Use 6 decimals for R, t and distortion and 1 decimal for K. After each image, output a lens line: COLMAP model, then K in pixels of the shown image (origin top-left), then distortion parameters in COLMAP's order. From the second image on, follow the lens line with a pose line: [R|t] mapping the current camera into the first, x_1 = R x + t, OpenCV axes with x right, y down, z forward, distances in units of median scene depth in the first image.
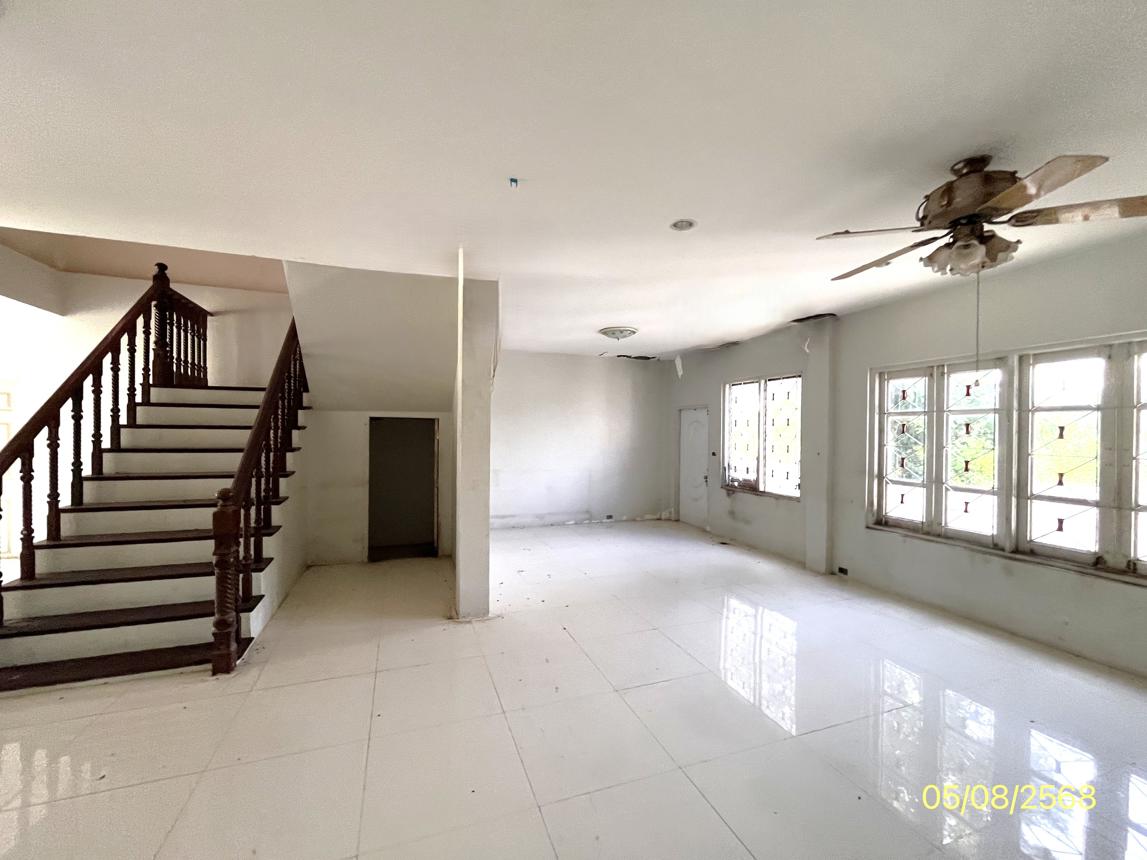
lens RADIAL K [[465.5, 0, 570.9], [0, 465.5, 432.9], [0, 0, 1]] dist [-0.002070, -0.000296]
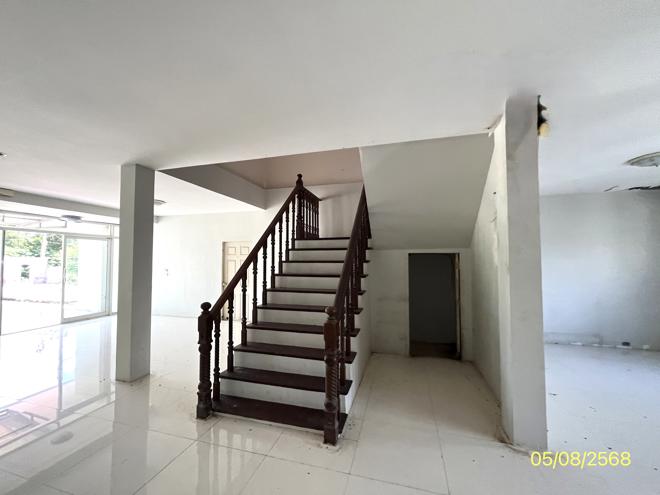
lens RADIAL K [[267.8, 0, 328.5], [0, 267.8, 249.2], [0, 0, 1]] dist [-0.002070, -0.000296]
pose [[0.810441, -0.035317, -0.584755, -0.184707], [0.006736, 0.998677, -0.050981, -0.008312], [0.585782, 0.037378, 0.809606, 0.228448]]
